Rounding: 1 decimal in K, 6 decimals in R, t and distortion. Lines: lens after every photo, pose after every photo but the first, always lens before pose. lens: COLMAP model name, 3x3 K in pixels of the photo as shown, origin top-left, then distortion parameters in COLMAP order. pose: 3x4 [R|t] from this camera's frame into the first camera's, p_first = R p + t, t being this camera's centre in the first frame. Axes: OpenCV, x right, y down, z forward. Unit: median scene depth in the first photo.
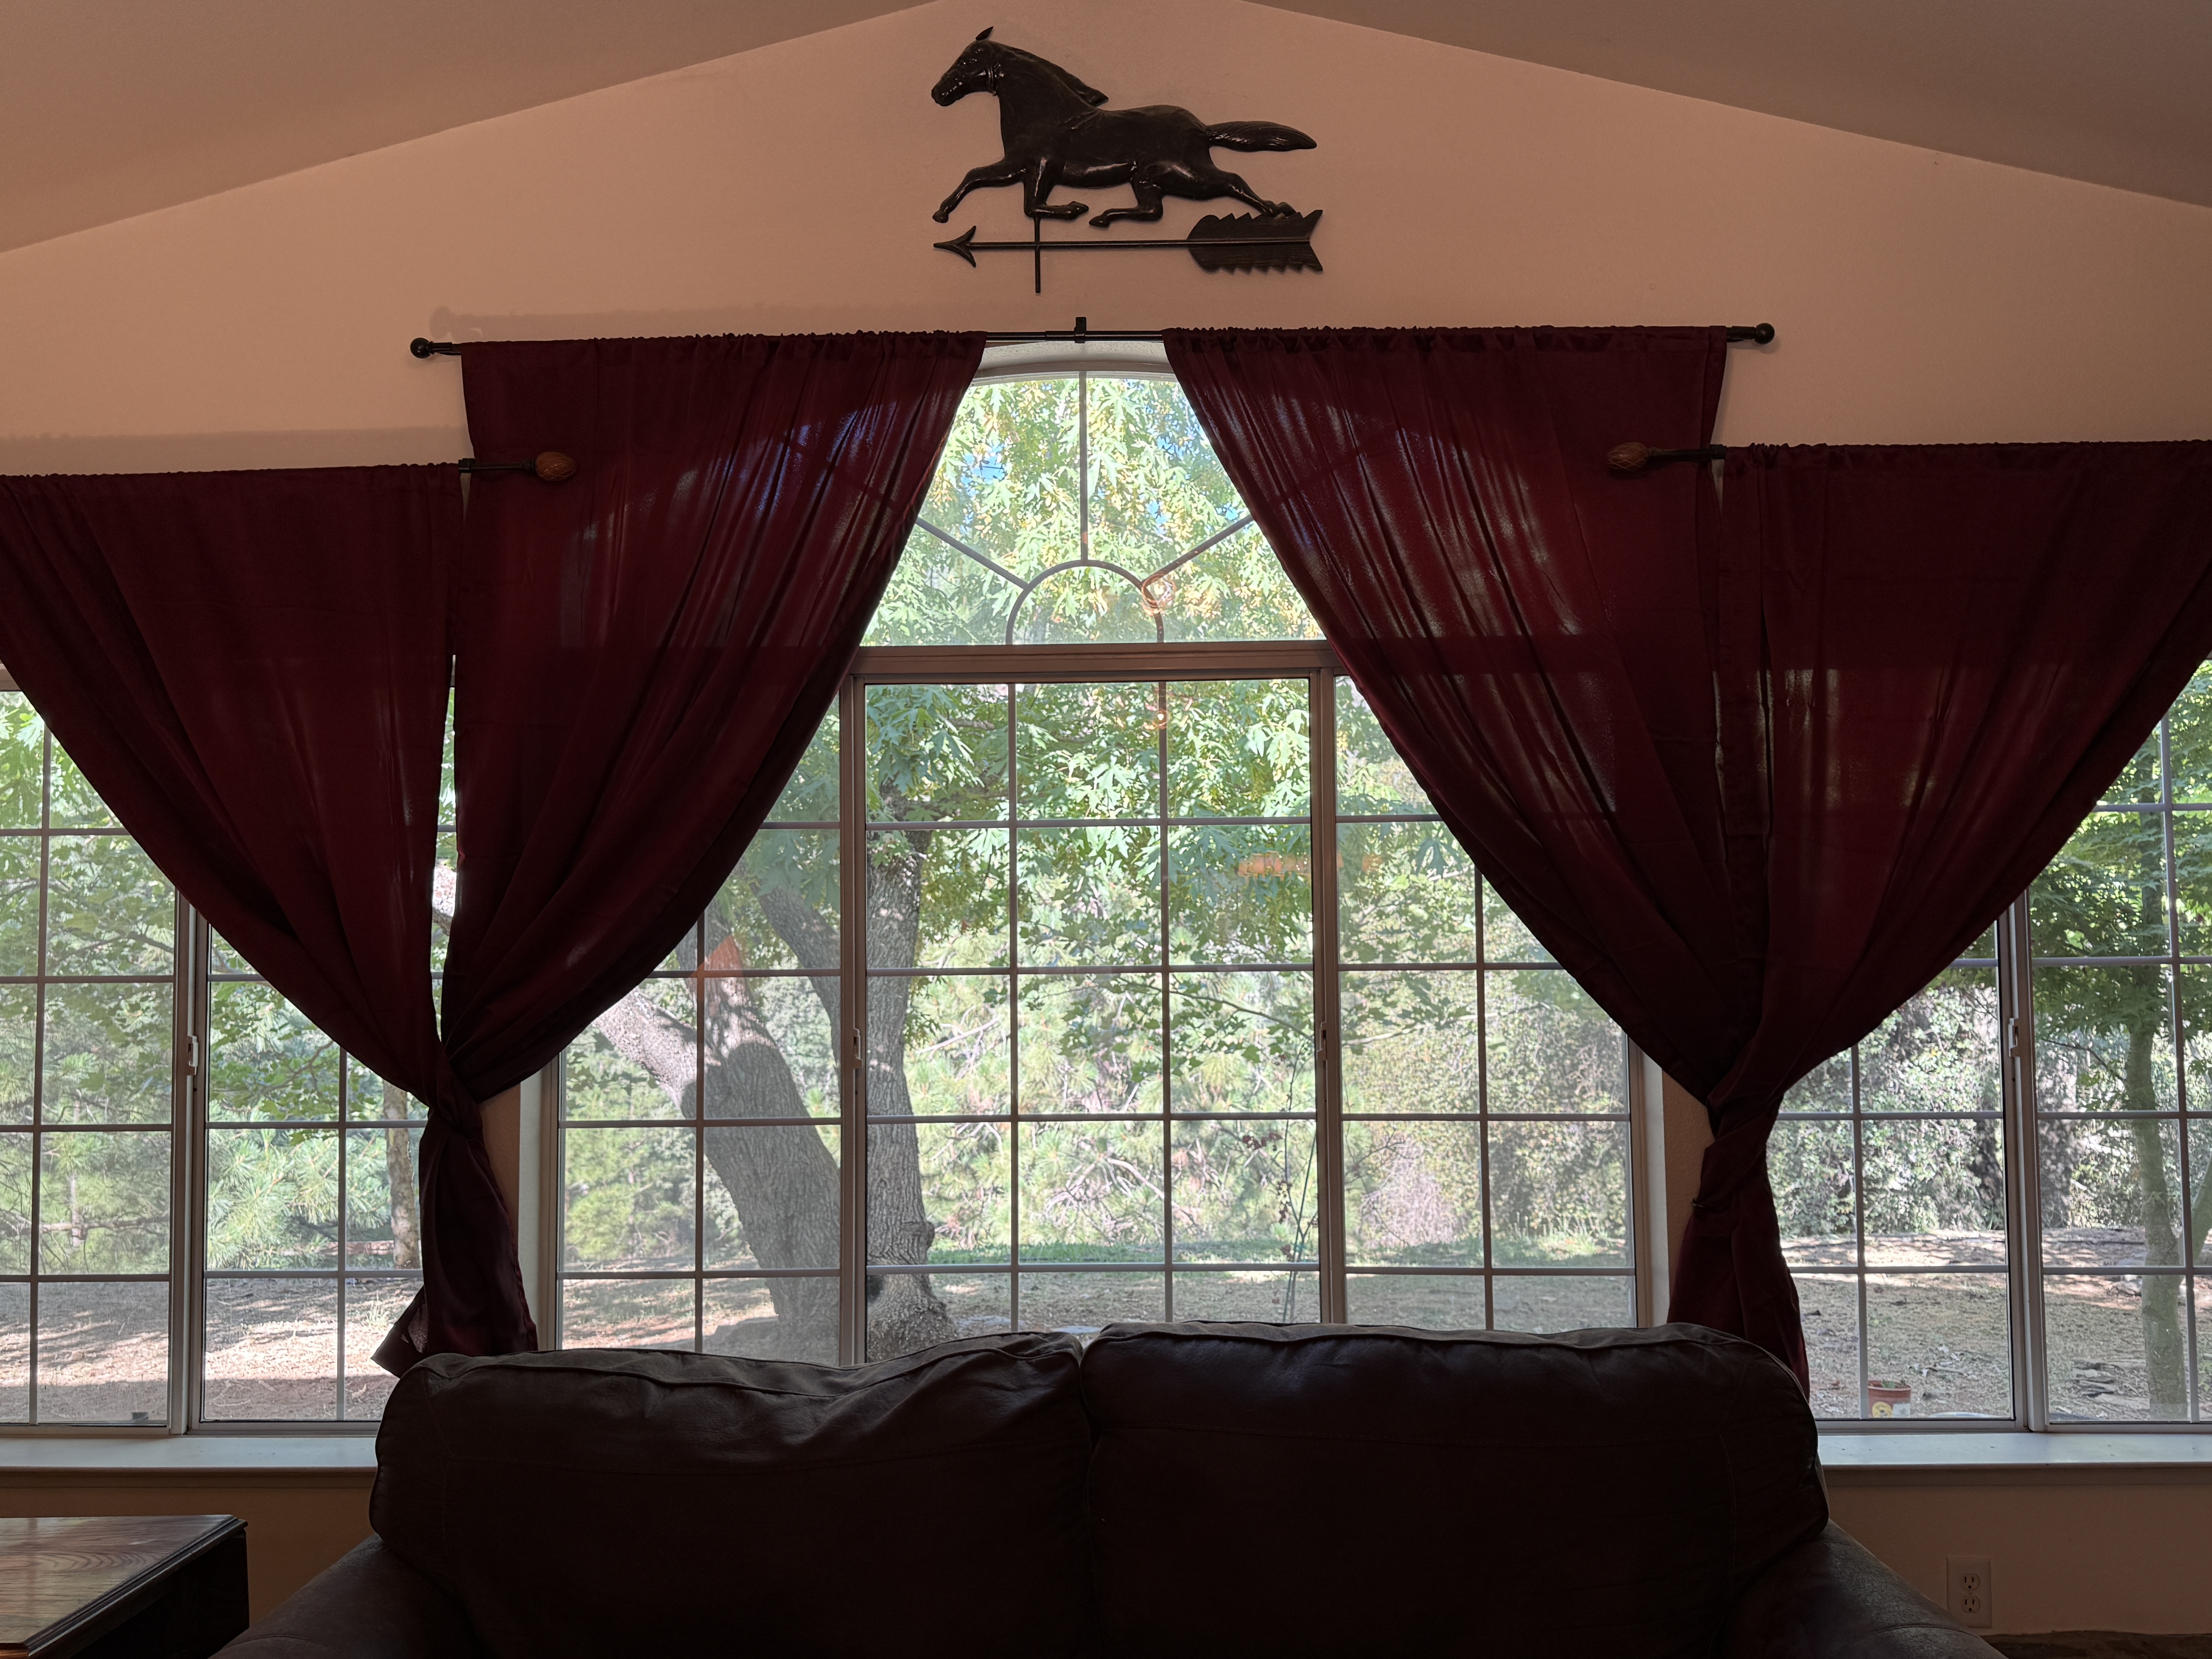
lens RADIAL K [[1832.4, 0, 1111.5], [0, 1832.4, 847.2], [0, 0, 1]] dist [0.080556, -0.106521]
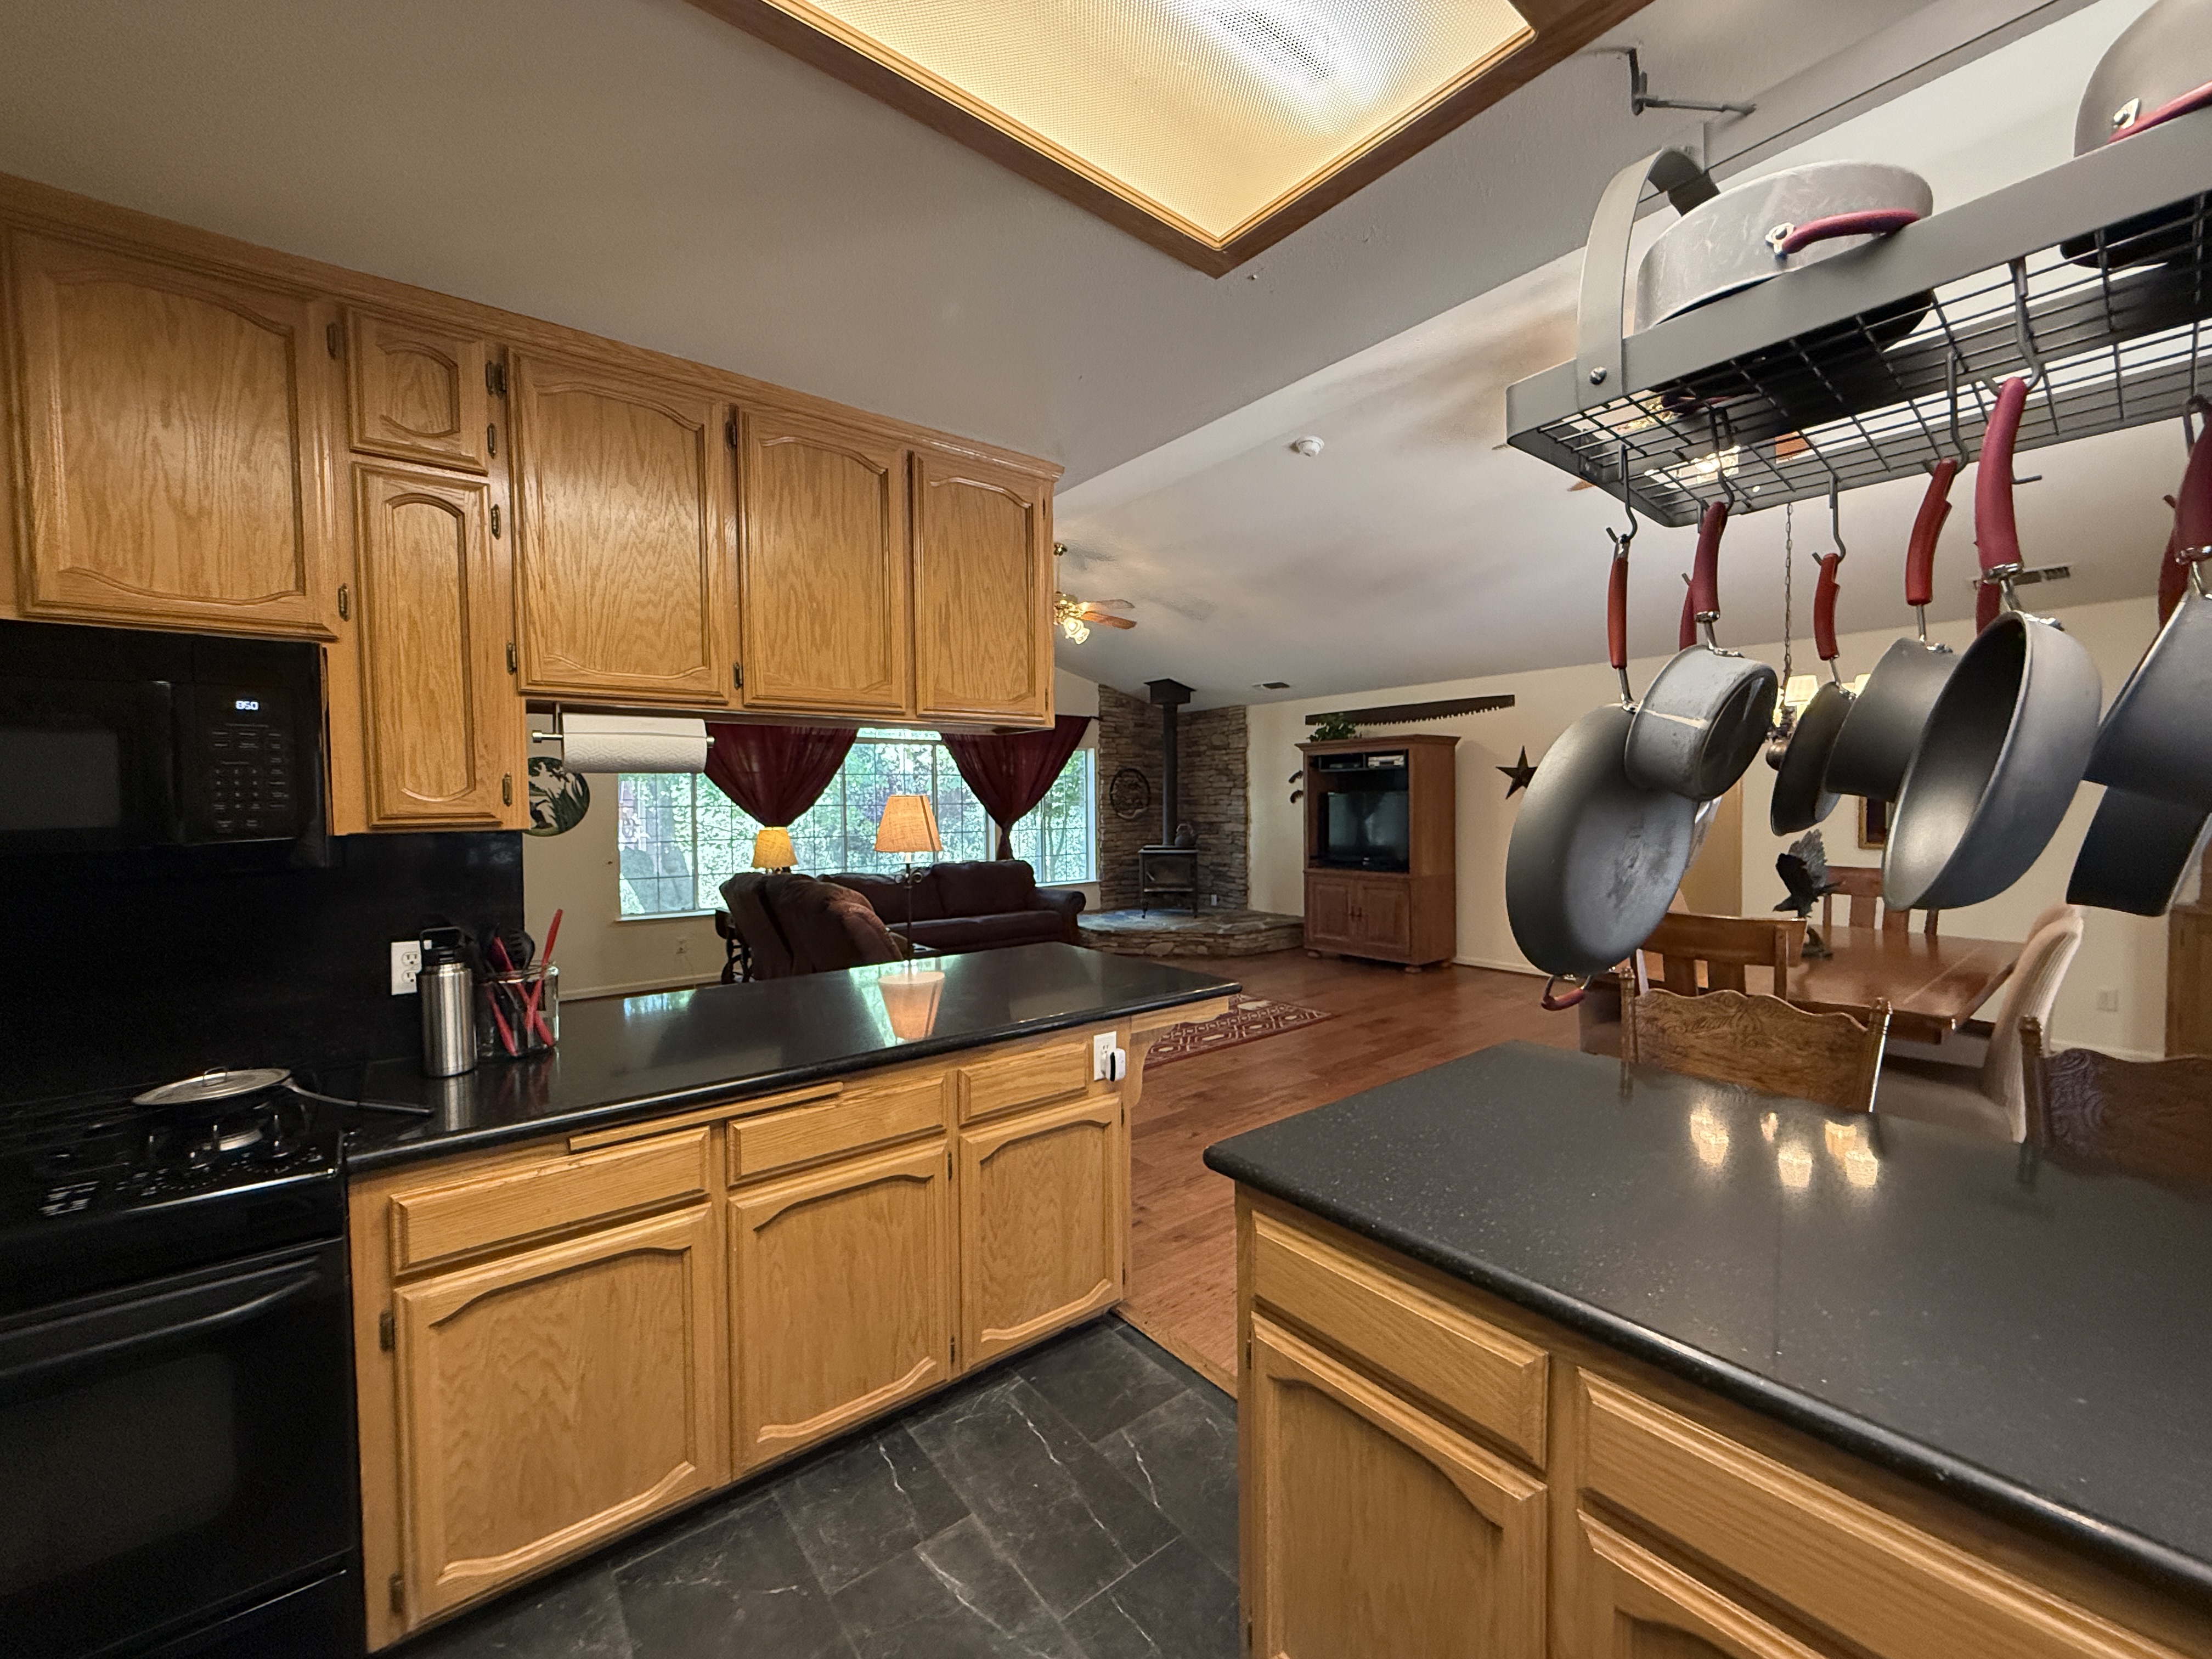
lens RADIAL K [[882.4, 0, 1100.0], [0, 882.4, 830.1], [0, 0, 1]] dist [-0.000586, -0.000145]
pose [[0.763085, -0.019782, 0.645995, -1.125399], [-0.025933, 0.997789, 0.061188, -0.023017], [-0.645777, -0.063444, 0.760886, -1.185709]]
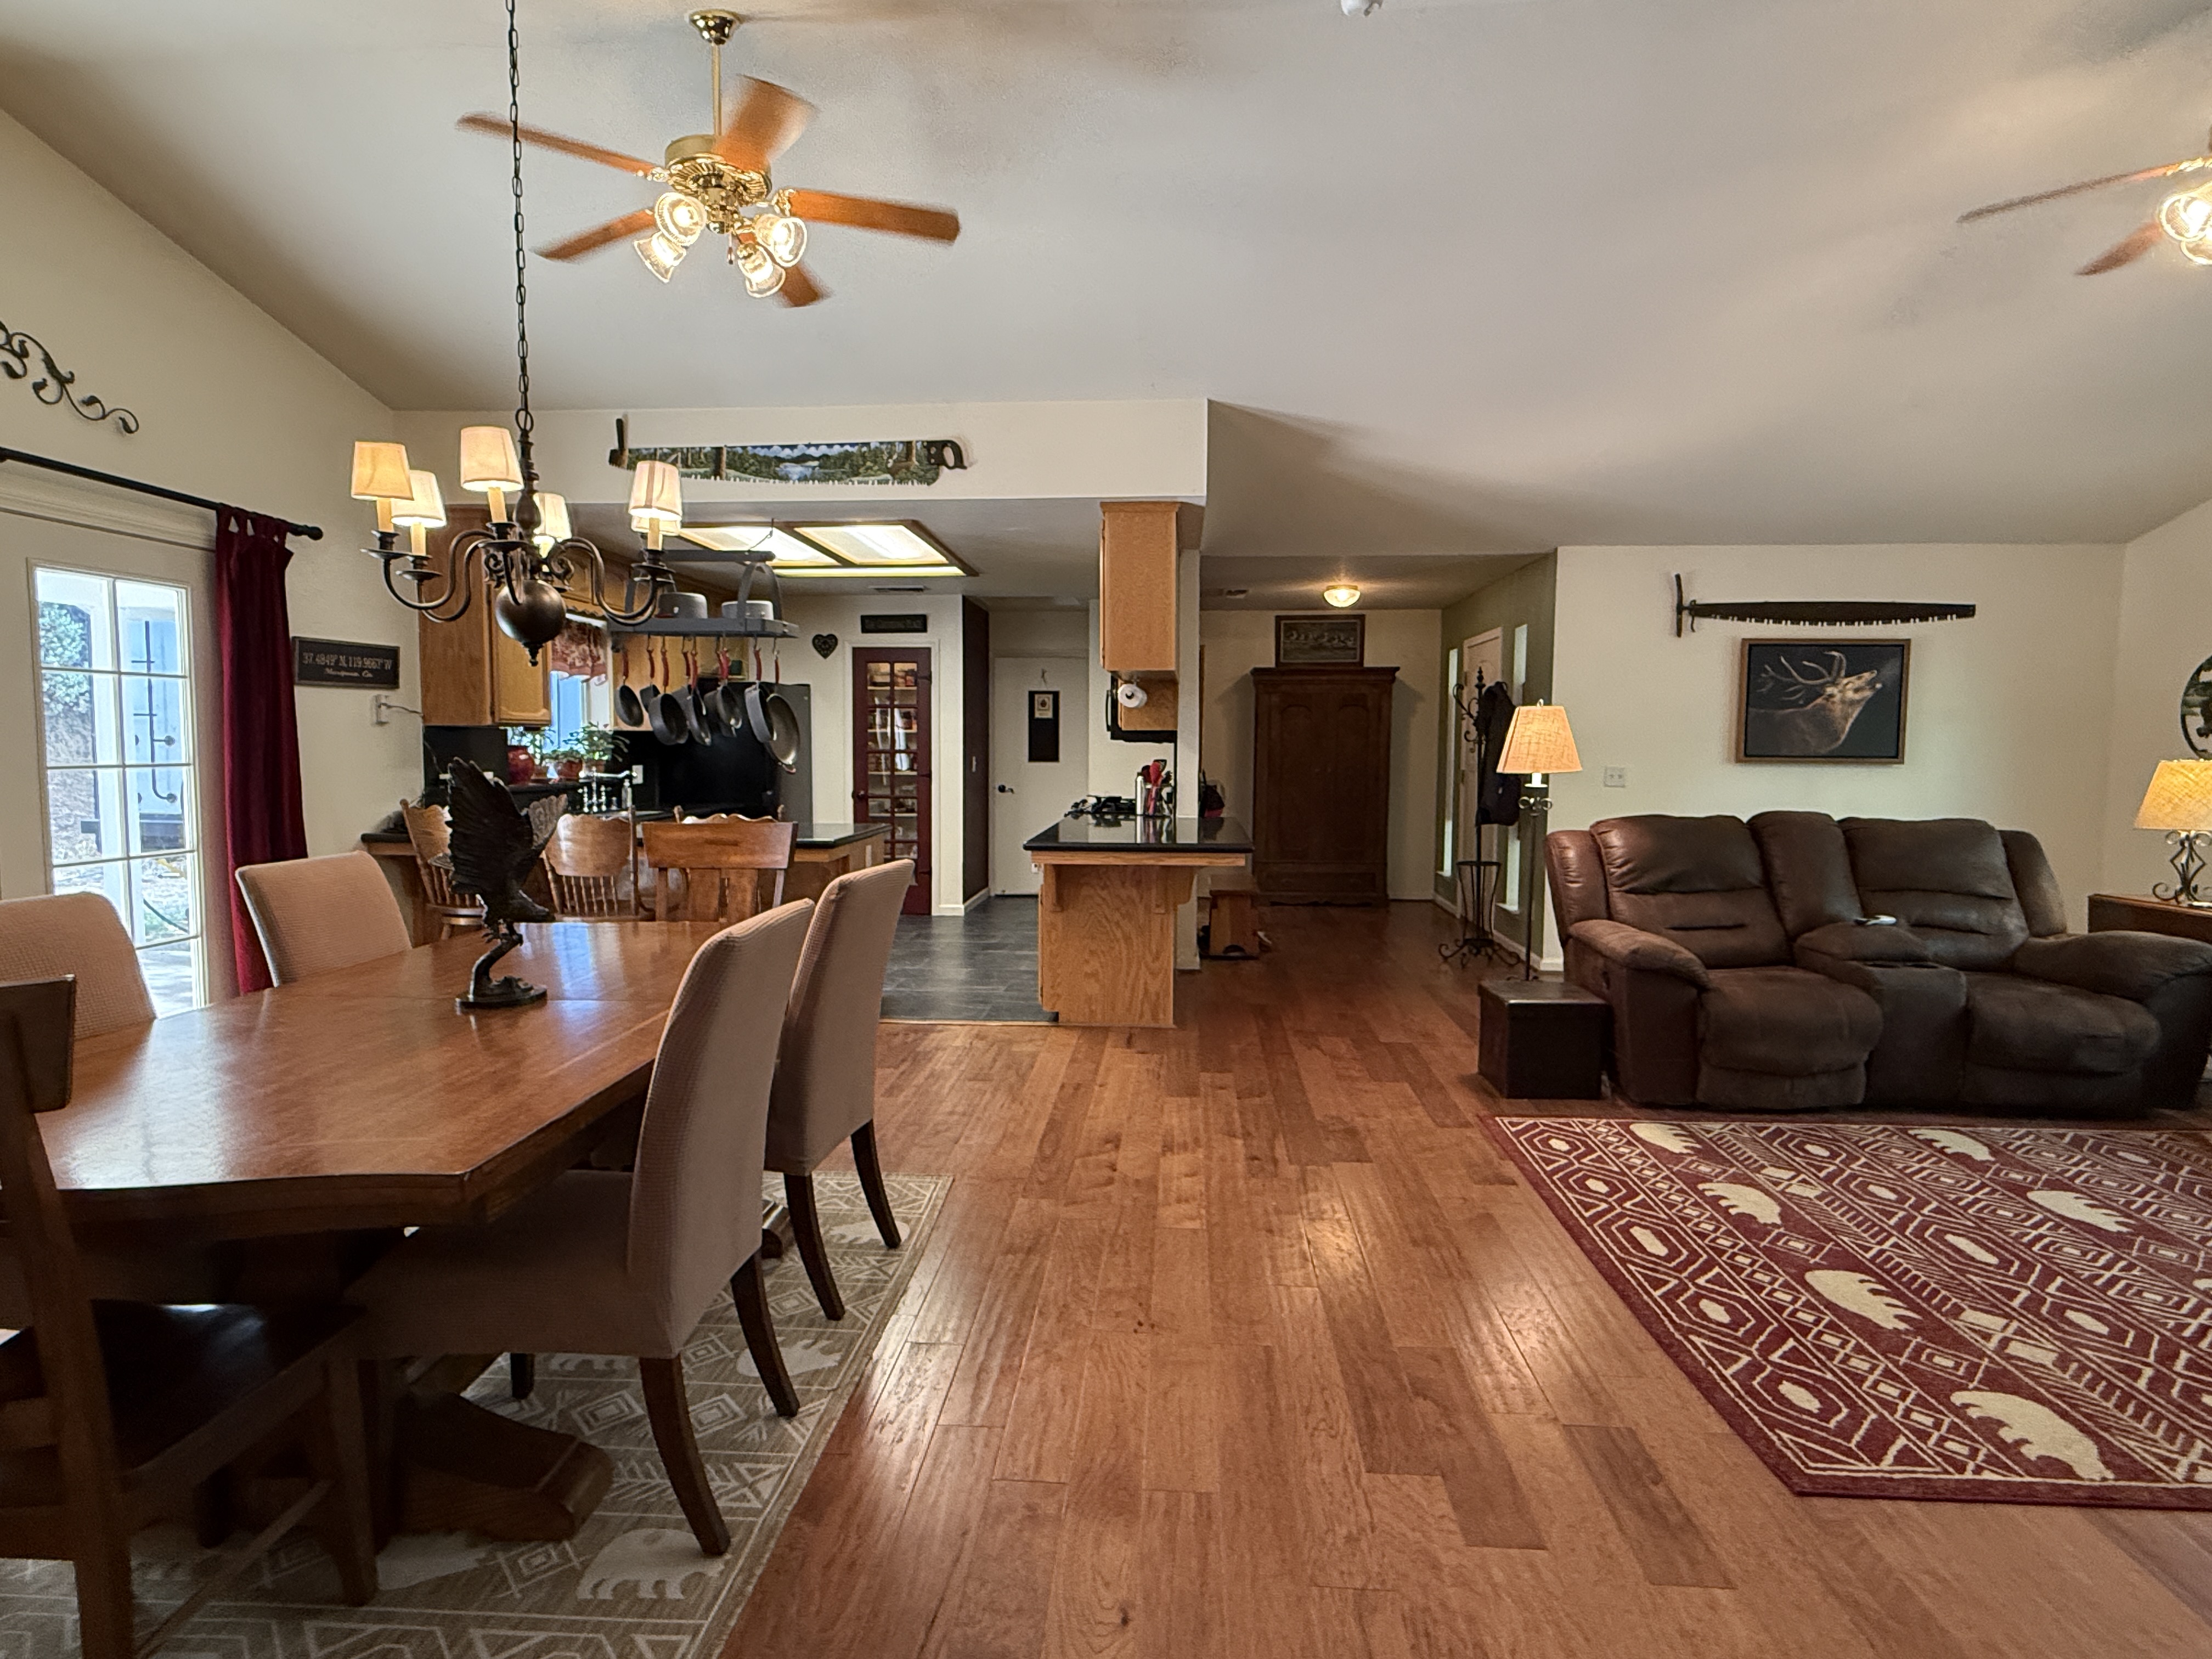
lens RADIAL K [[1150.4, 0, 1107.2], [0, 1150.4, 838.0], [0, 0, 1]] dist [-0.000137, -0.001957]
pose [[-0.030392, 0.092963, -0.995206, 0.849854], [0.041891, 0.994909, 0.091656, 0.019677], [0.998660, -0.038904, -0.034132, -0.548164]]
